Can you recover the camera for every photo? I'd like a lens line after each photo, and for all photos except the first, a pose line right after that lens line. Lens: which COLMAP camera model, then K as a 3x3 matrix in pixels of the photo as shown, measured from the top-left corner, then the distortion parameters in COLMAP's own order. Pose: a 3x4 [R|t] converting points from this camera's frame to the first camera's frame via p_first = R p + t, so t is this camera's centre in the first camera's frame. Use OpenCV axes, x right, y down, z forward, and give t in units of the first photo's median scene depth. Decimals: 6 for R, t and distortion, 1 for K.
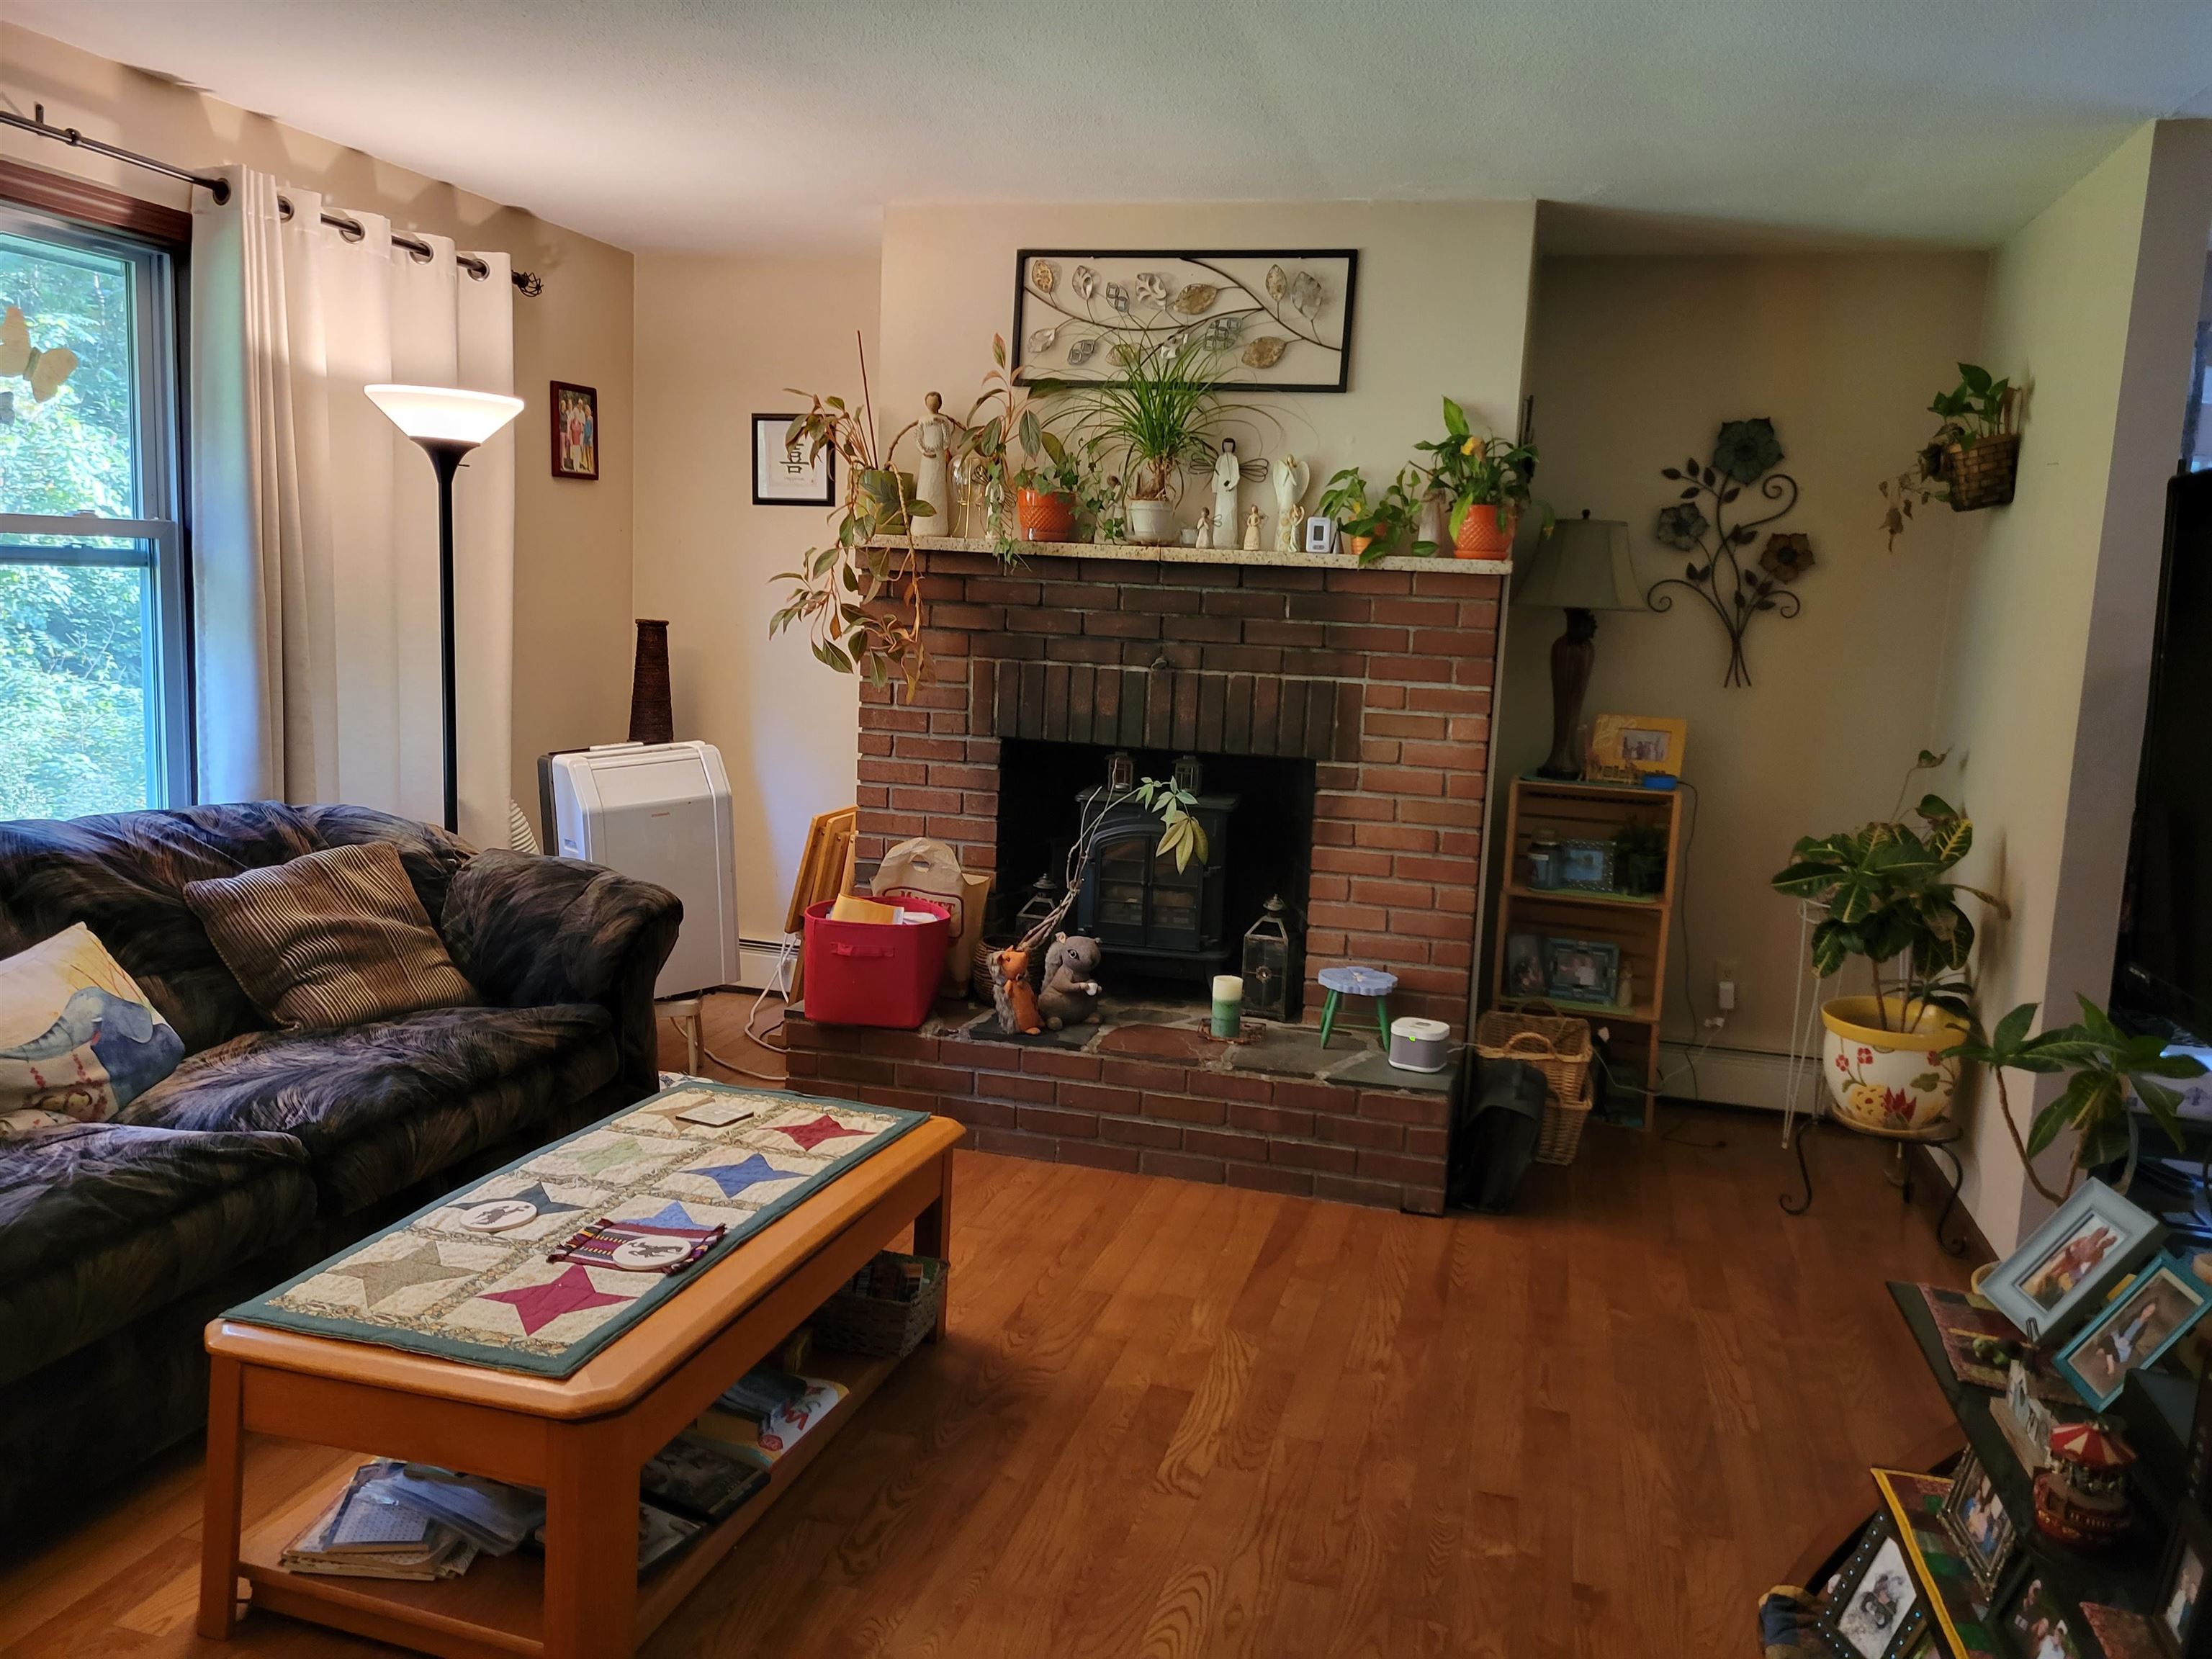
lens RADIAL K [[1650.6, 0, 1102.7], [0, 1650.6, 824.6], [0, 0, 1]] dist [0.063763, -0.058532]
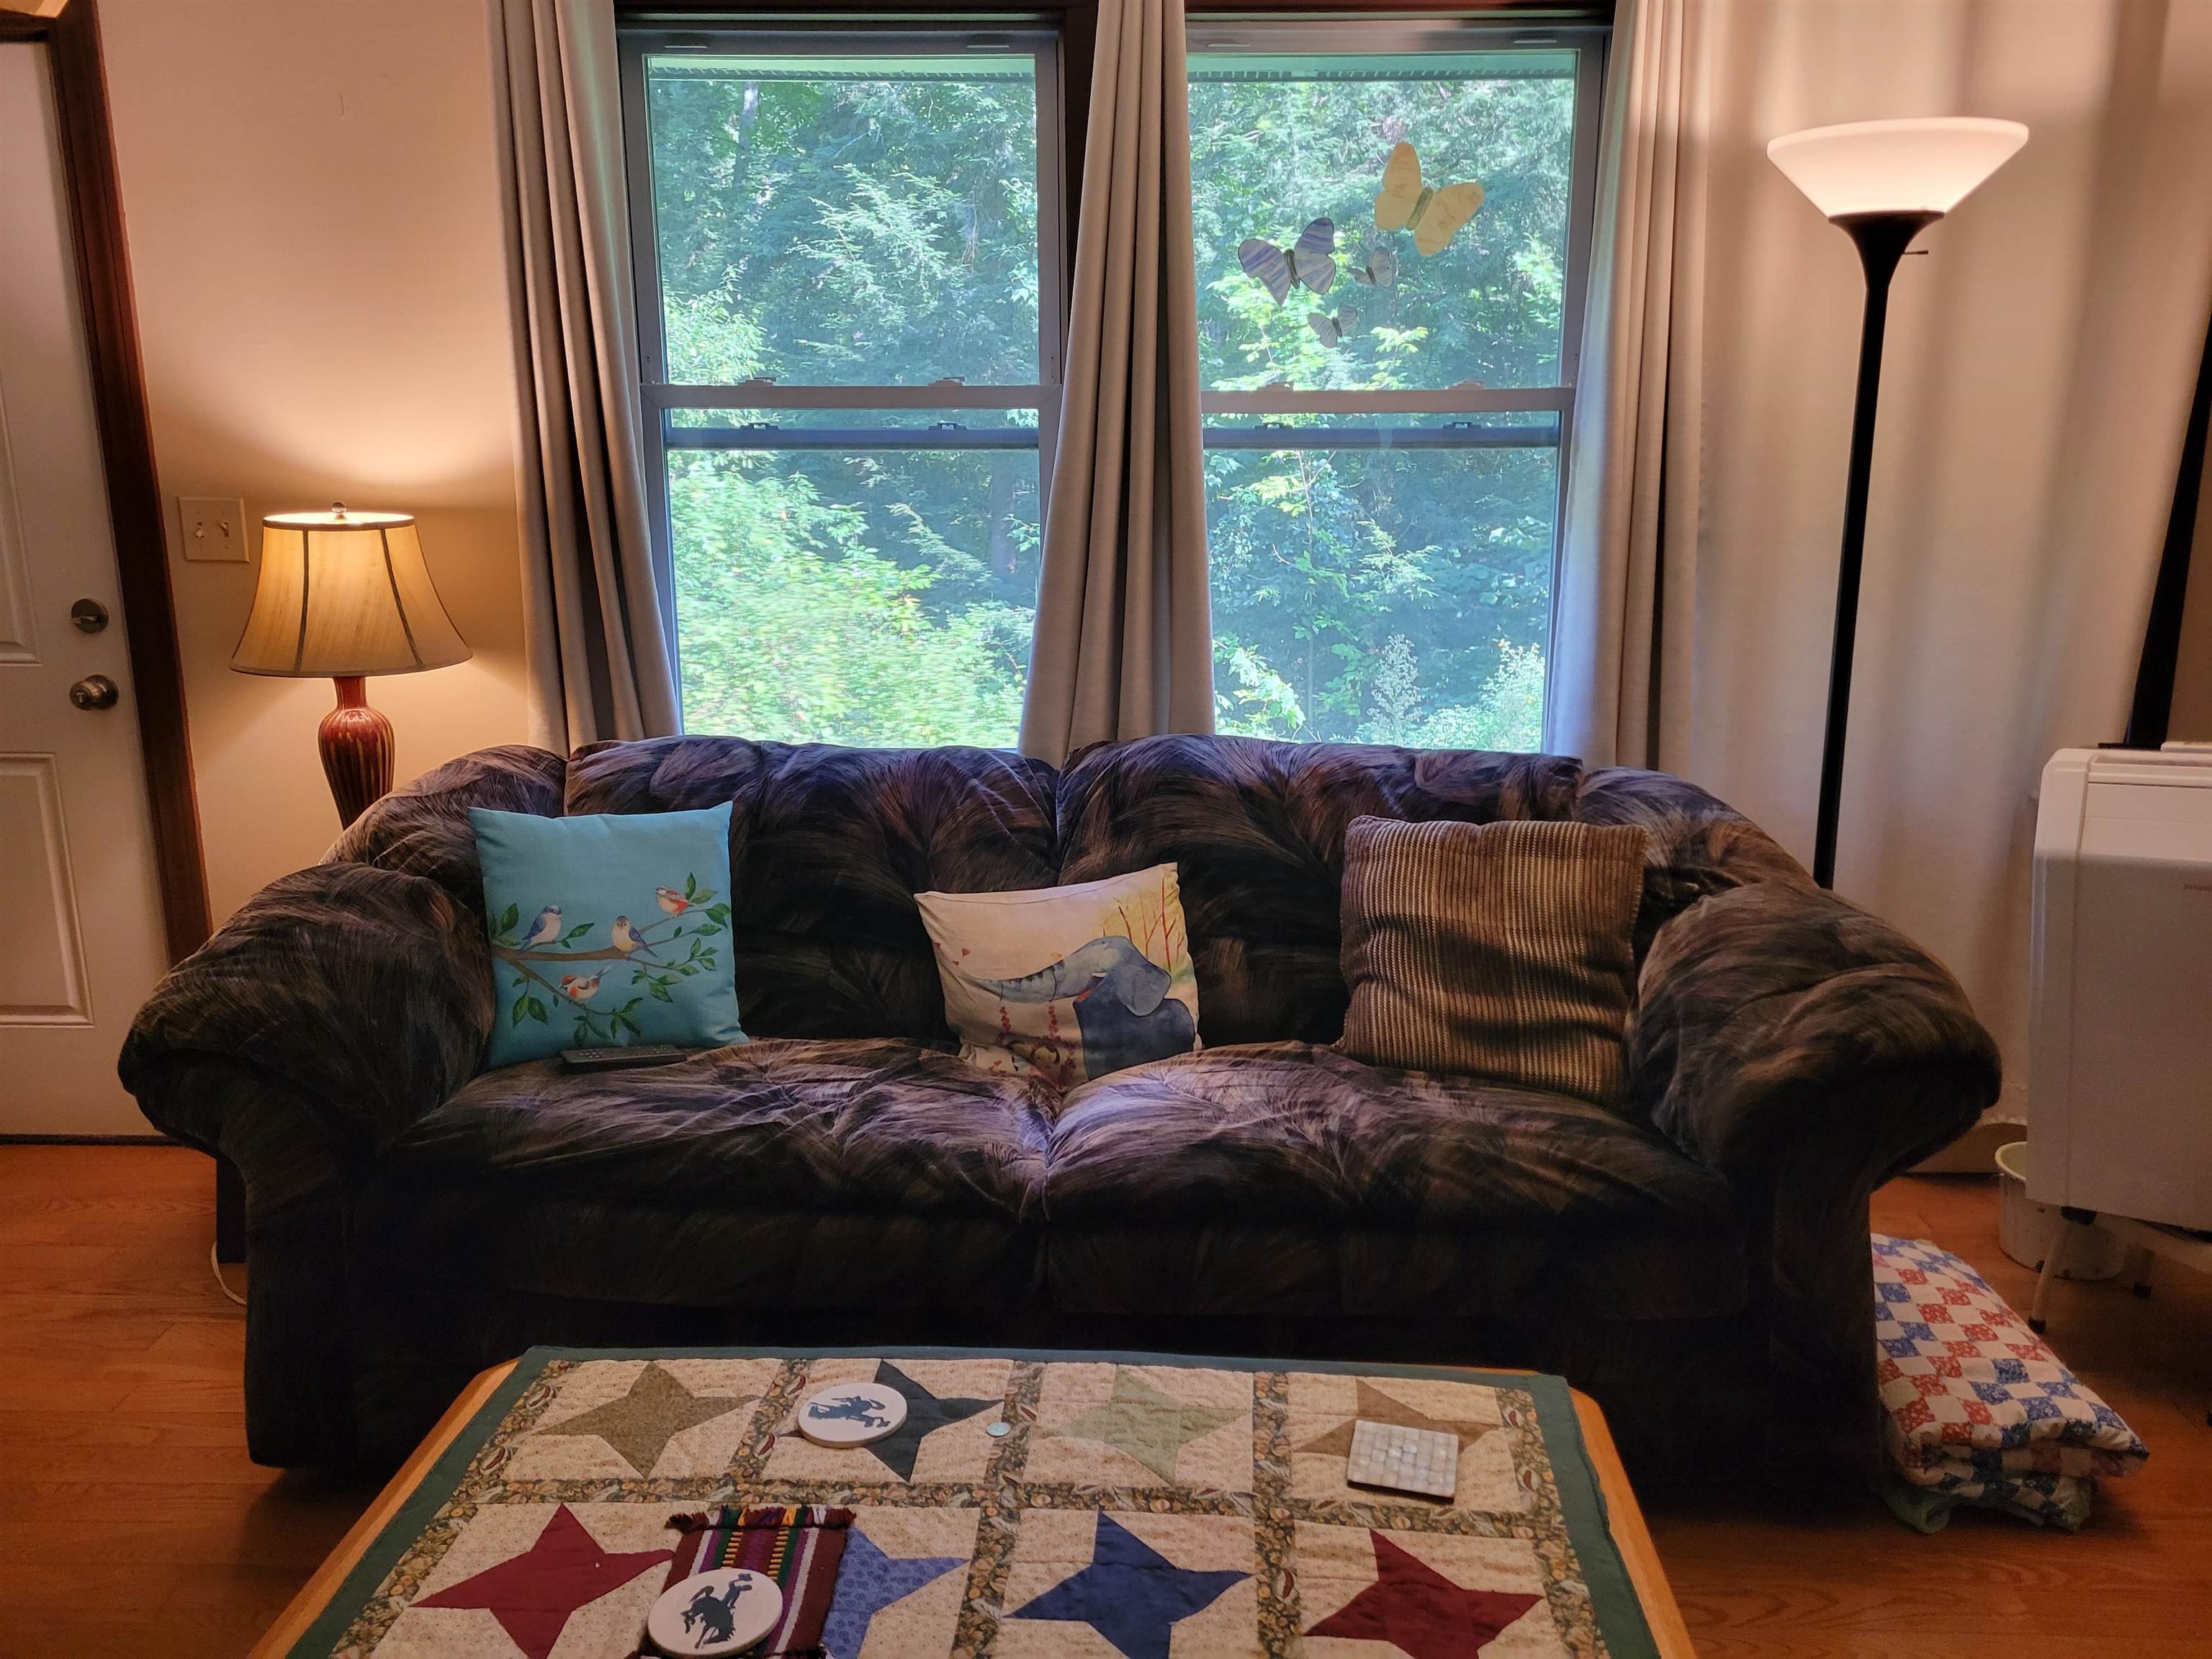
lens RADIAL K [[1593.2, 0, 1105.0], [0, 1593.2, 863.9], [0, 0, 1]] dist [0.026517, -0.000446]
pose [[0.220163, 0.188052, -0.957165, 0.202496], [-0.105543, 0.980073, 0.168276, -0.086588], [0.969736, 0.063974, 0.235624, 0.842143]]
